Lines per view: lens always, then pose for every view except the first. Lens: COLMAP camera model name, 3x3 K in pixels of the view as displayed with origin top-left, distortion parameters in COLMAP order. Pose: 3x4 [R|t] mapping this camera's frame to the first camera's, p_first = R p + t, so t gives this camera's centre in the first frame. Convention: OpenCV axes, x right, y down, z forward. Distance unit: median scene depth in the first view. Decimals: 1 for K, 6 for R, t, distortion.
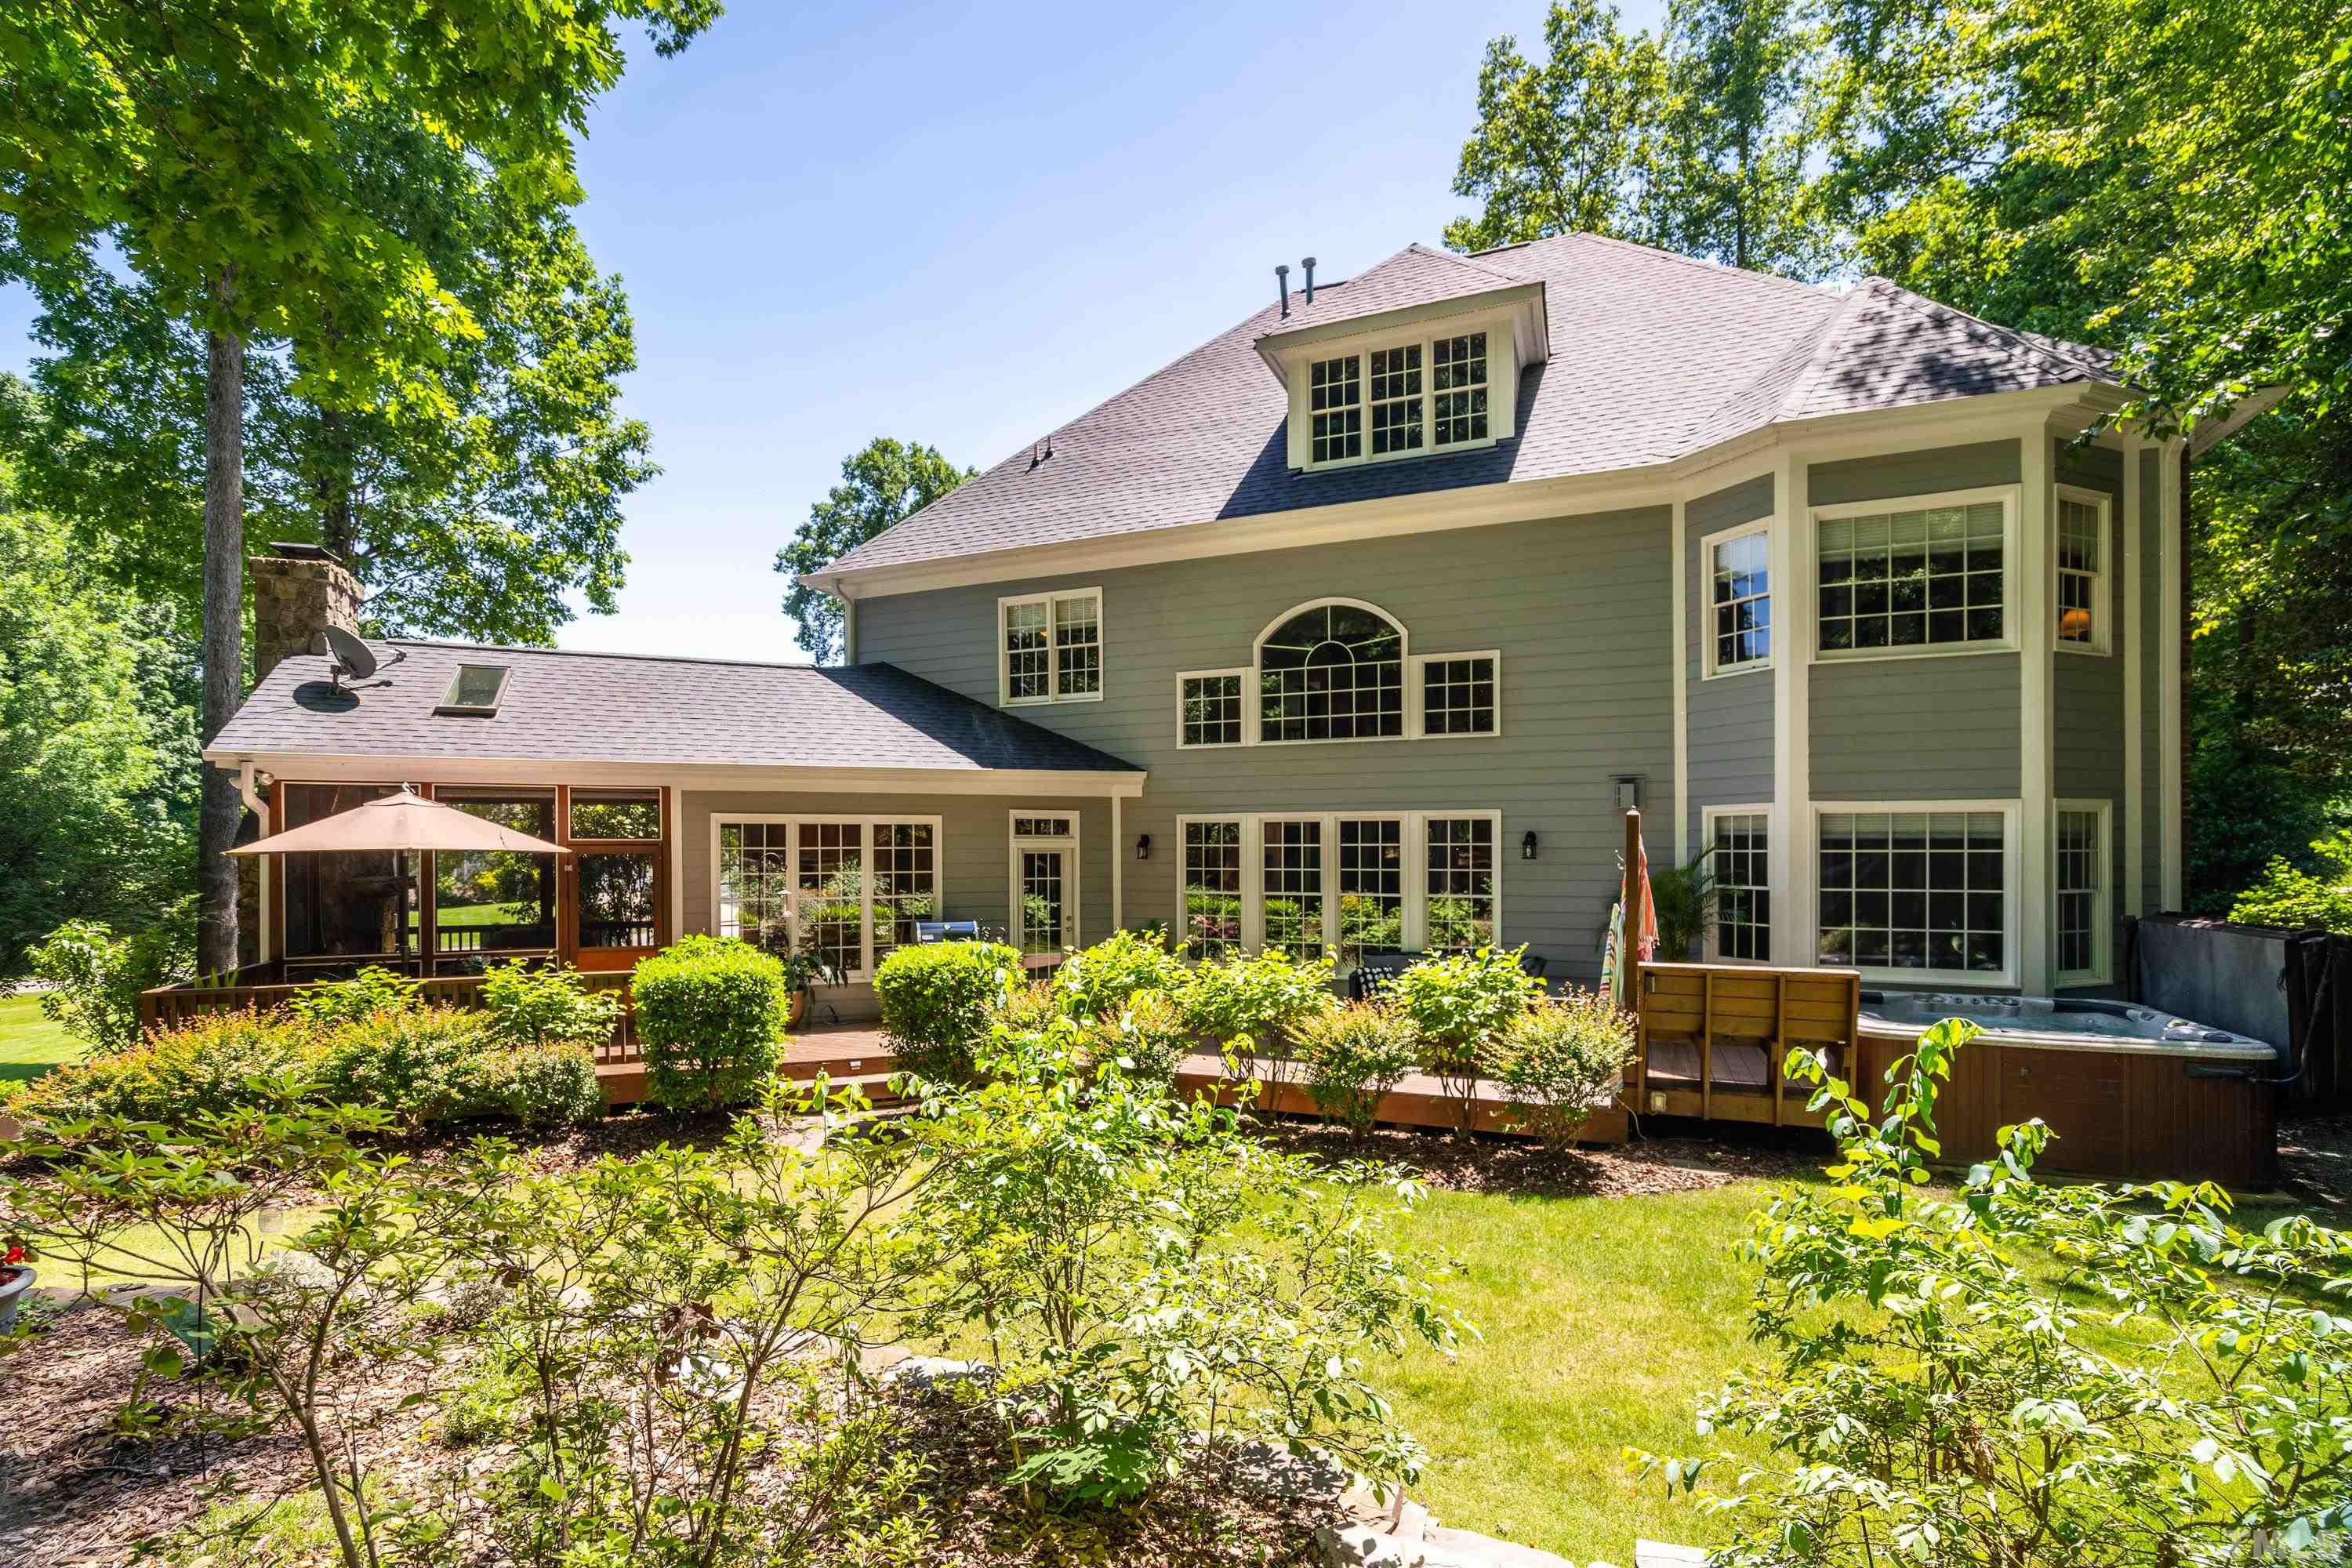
lens RADIAL K [[1071.6, 0, 1117.9], [0, 1071.6, 818.3], [0, 0, 1]] dist [-0.003235, 0.003242]
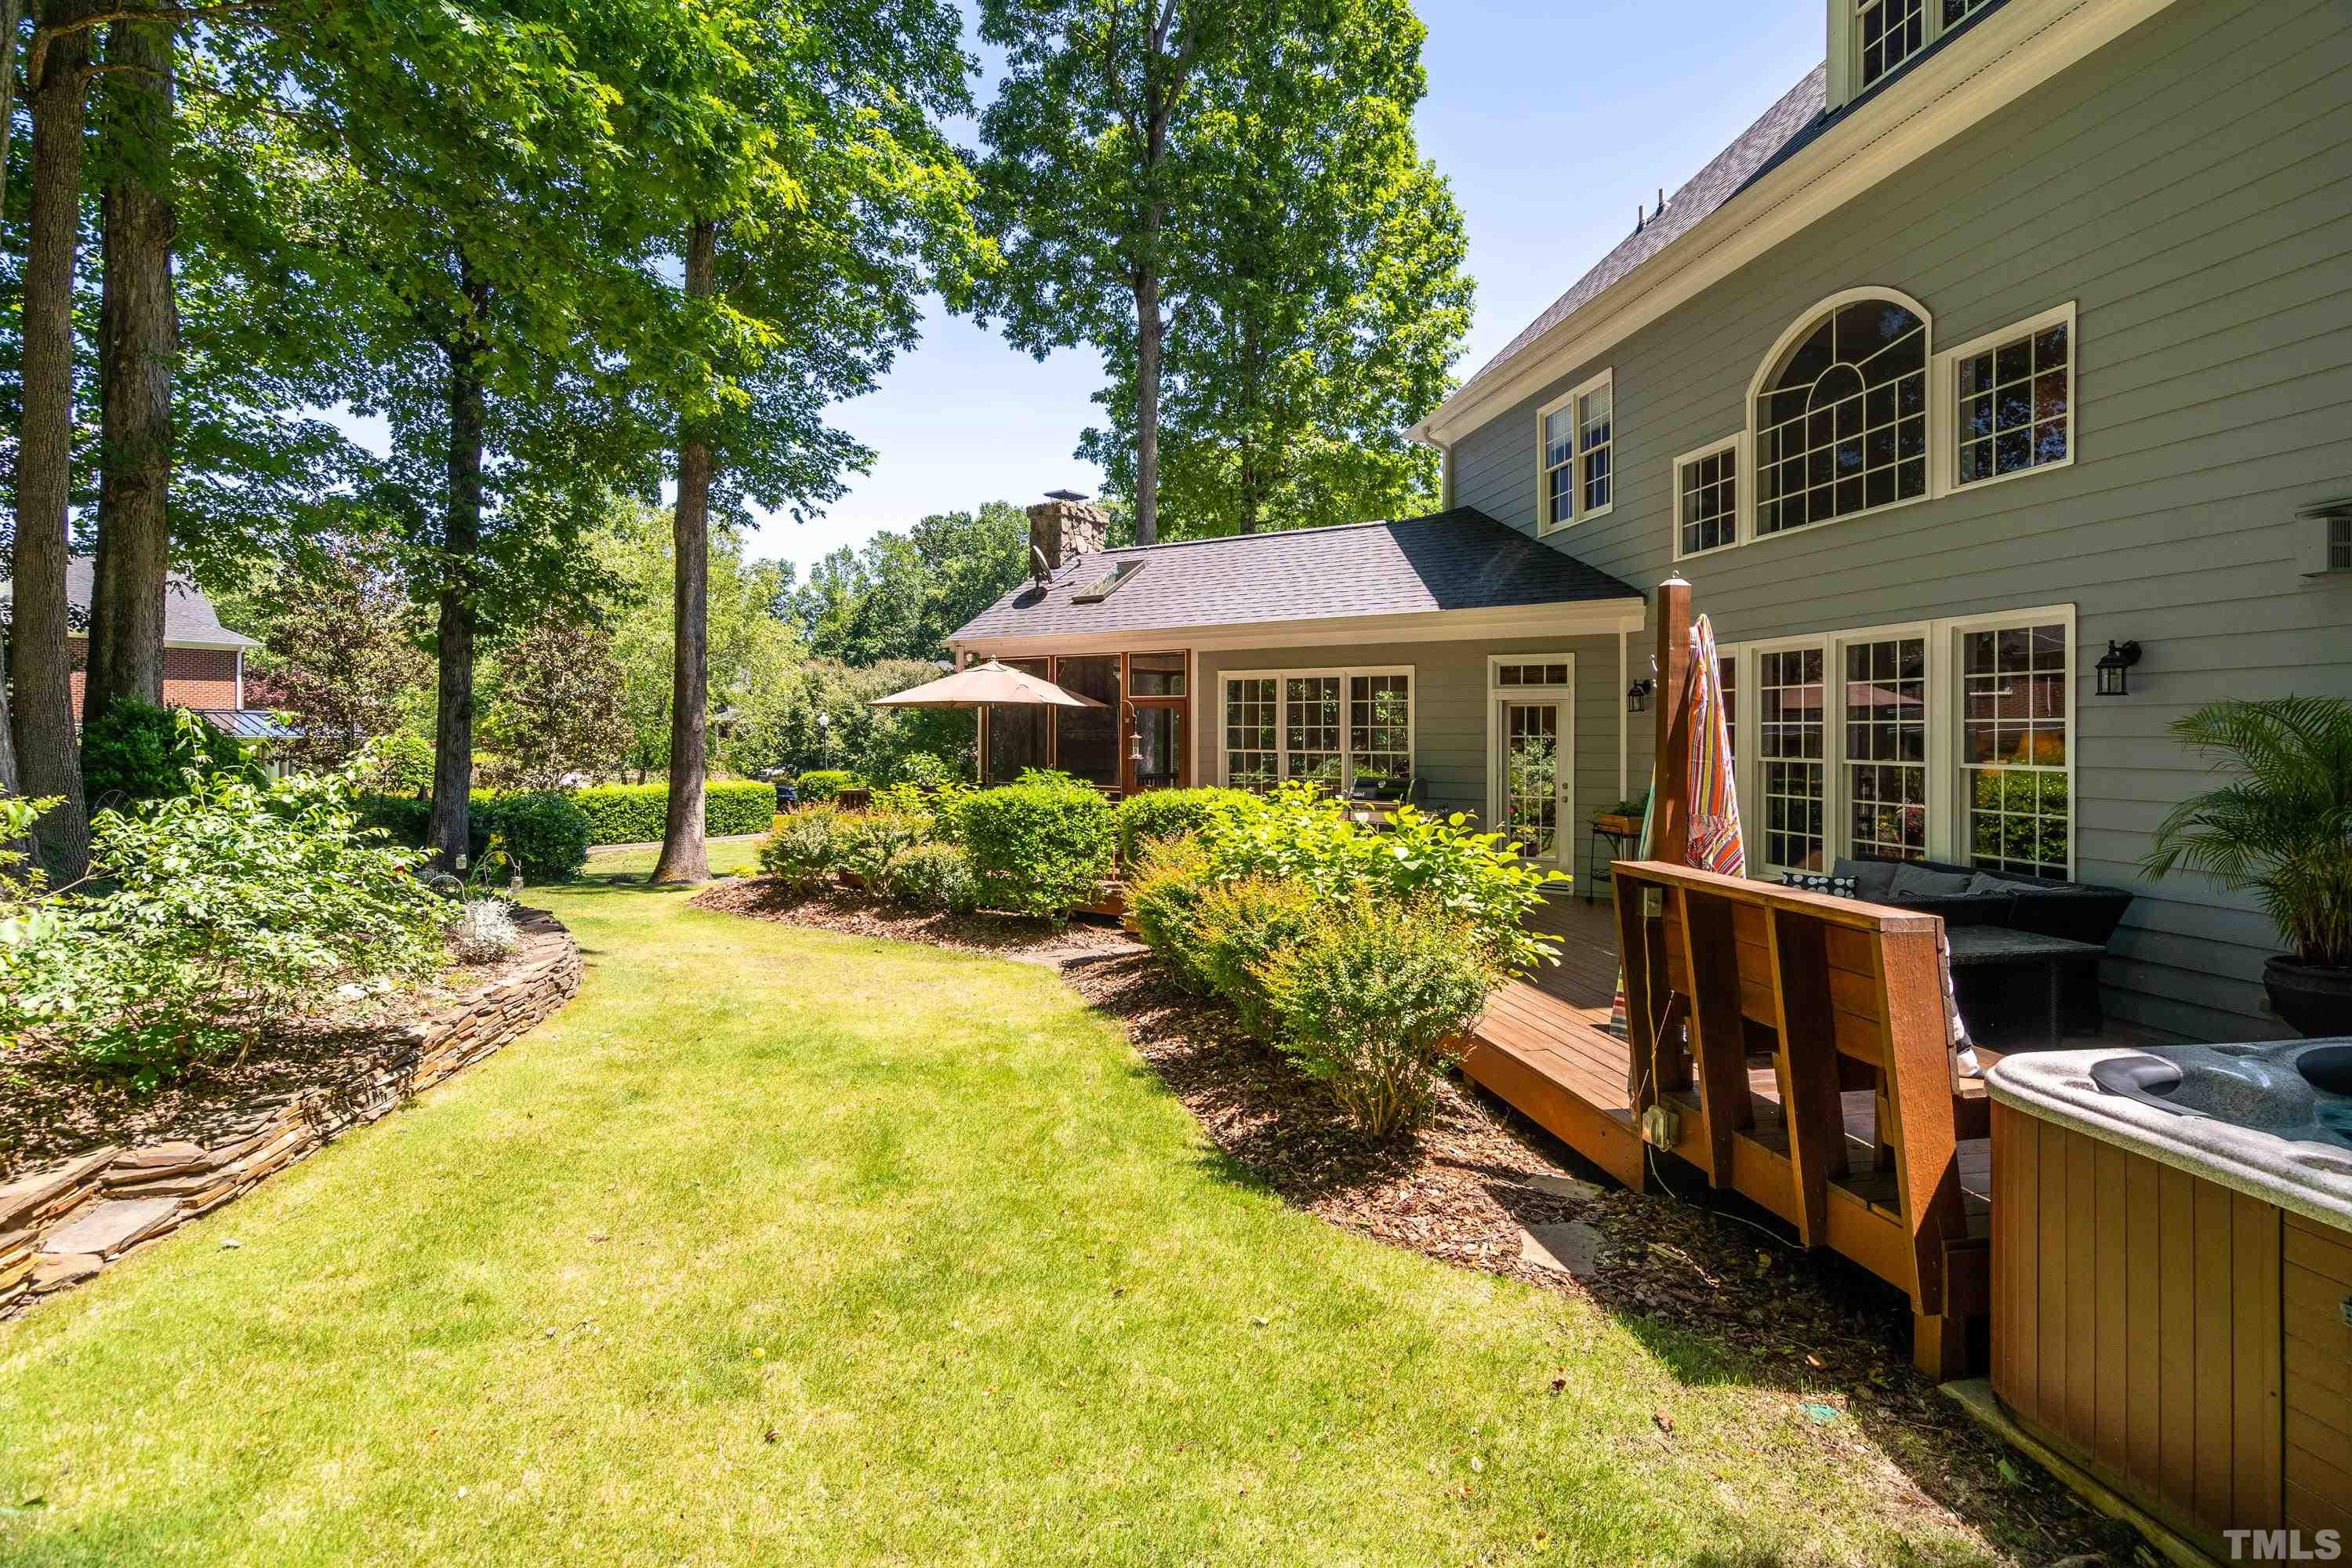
lens RADIAL K [[1071.6, 0, 1219.5], [0, 1071.6, 723.8], [0, 0, 1]] dist [-0.003235, 0.003242]
pose [[0.600441, -0.001269, -0.799668, 0.504730], [0.019012, 0.999739, 0.012688, 0.034986], [0.799443, -0.022822, 0.600308, 0.329869]]
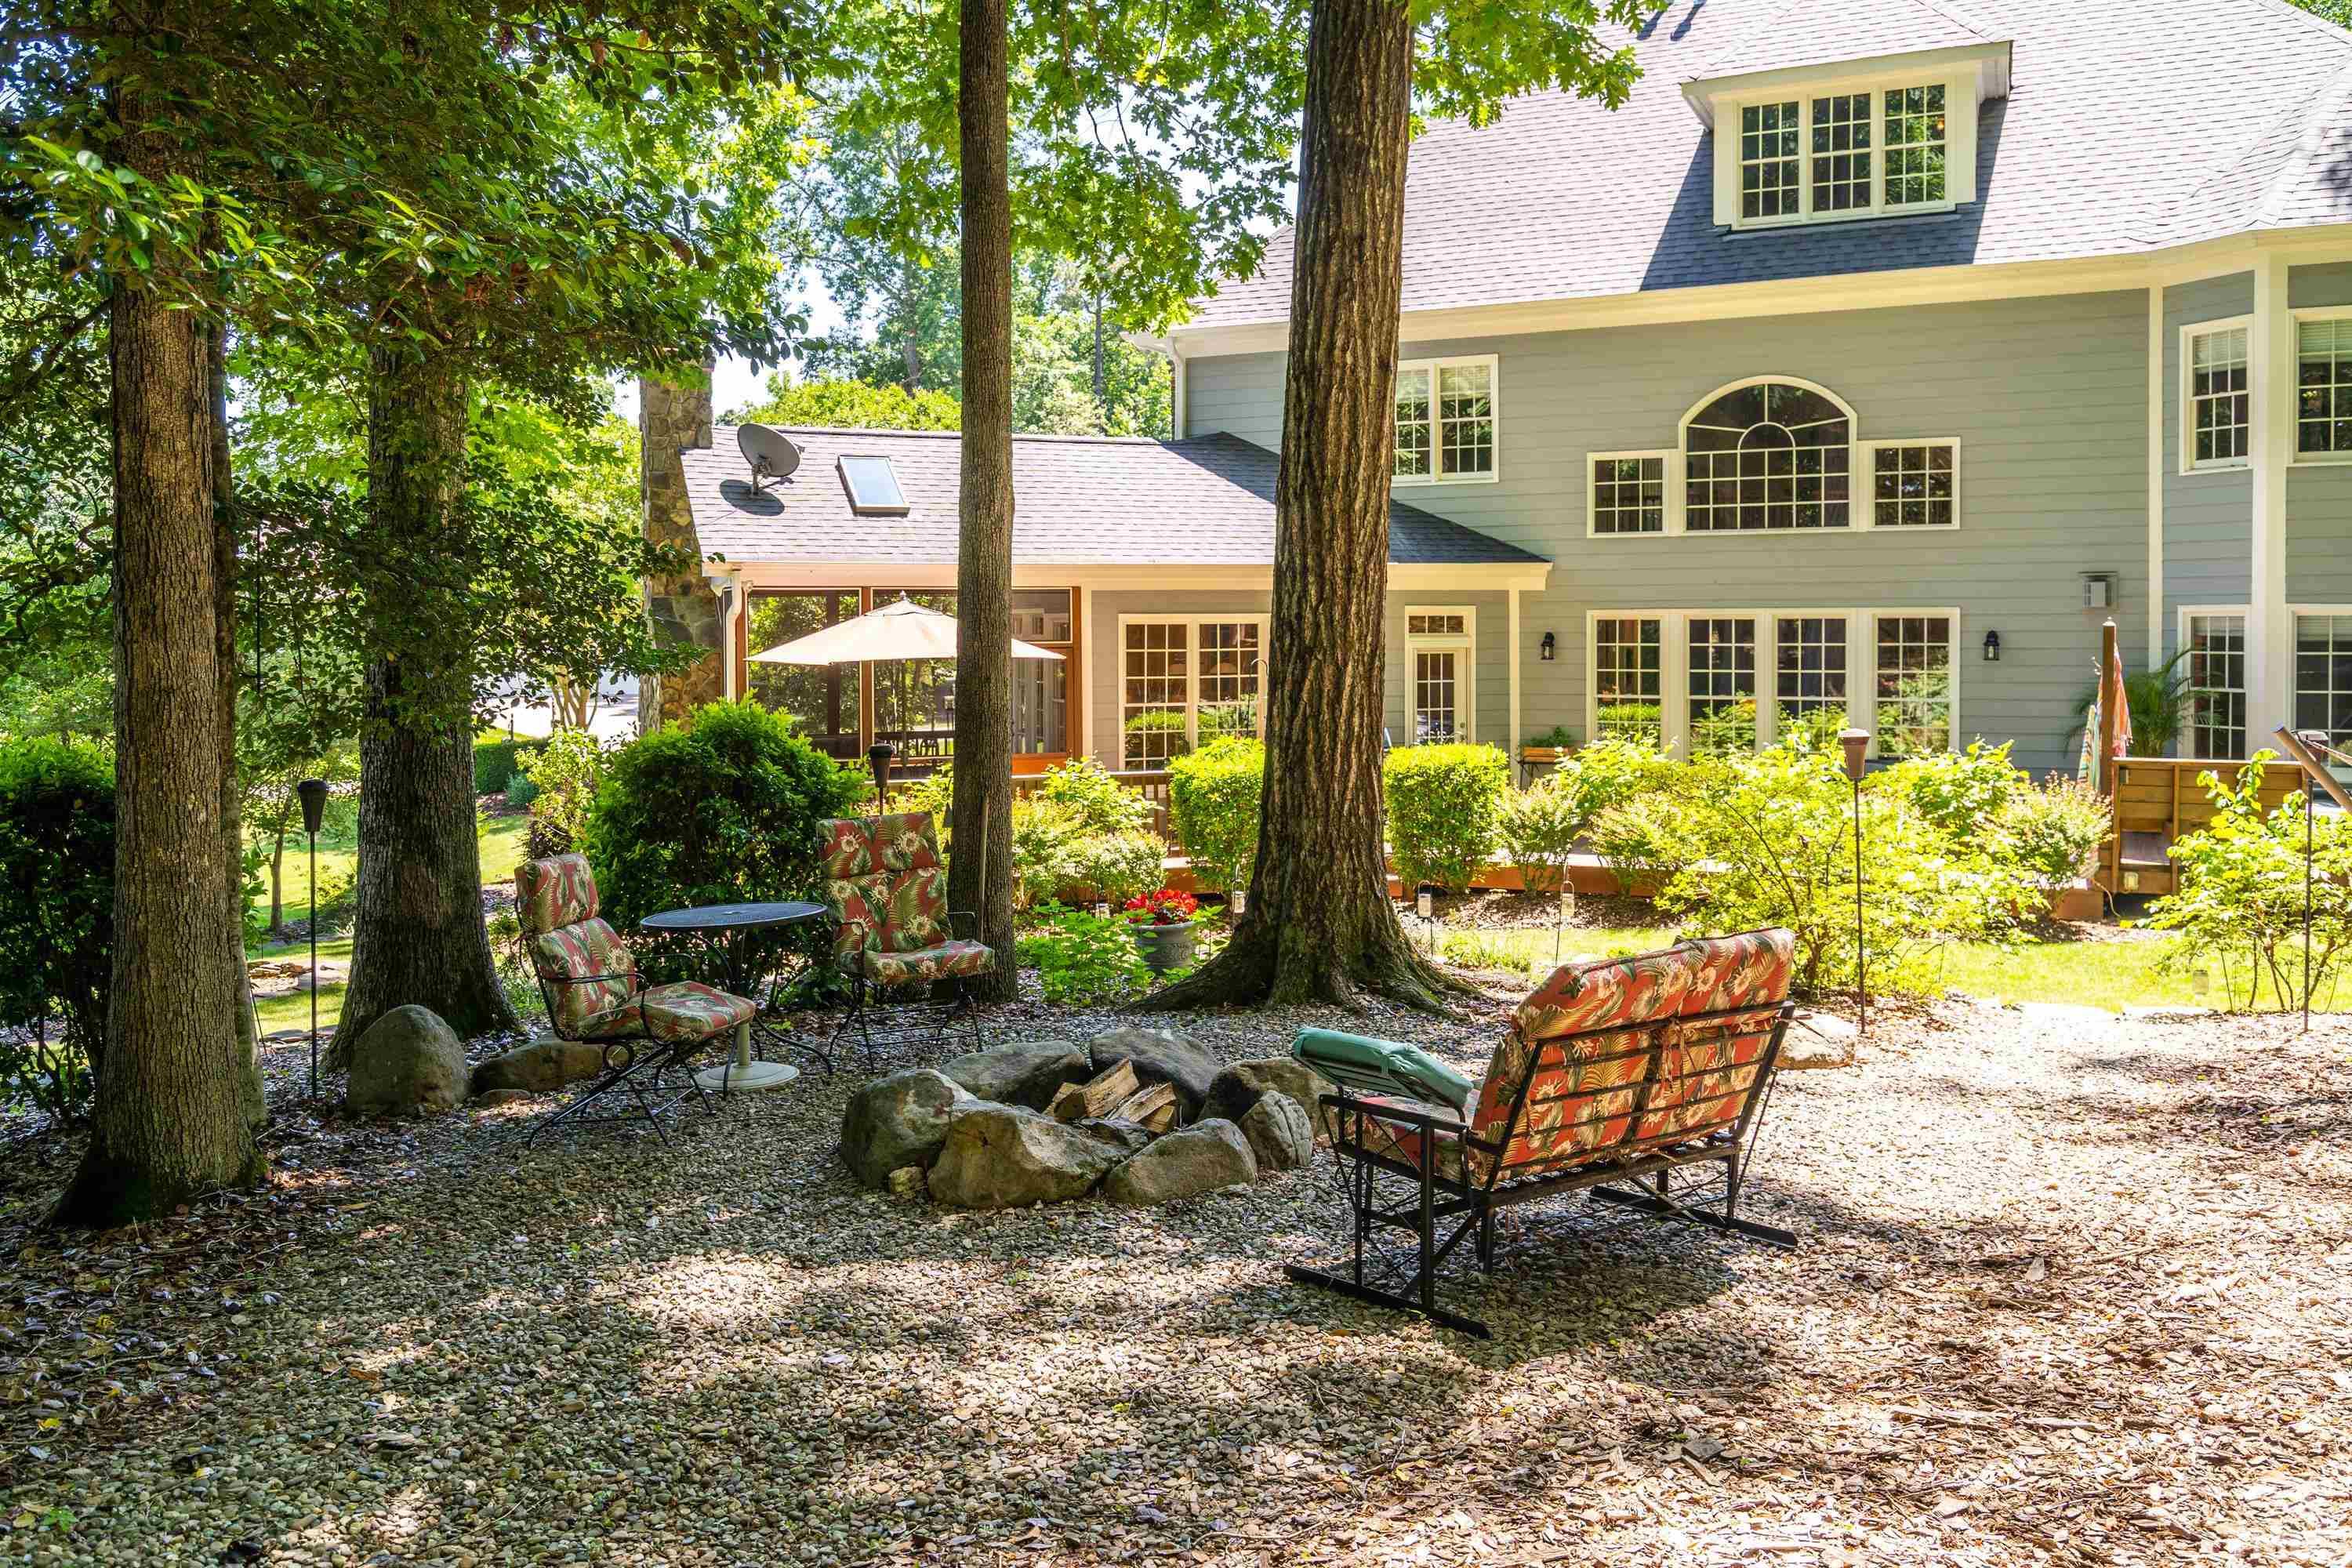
lens RADIAL K [[1748.0, 0, 1190.9], [0, 1748.0, 618.3], [0, 0, 1]] dist [0.031627, -0.021569]
pose [[0.999774, -0.003773, -0.020914, -0.273324], [0.004277, 0.999701, 0.024085, -0.037172], [0.020817, -0.024169, 0.999491, -0.532972]]
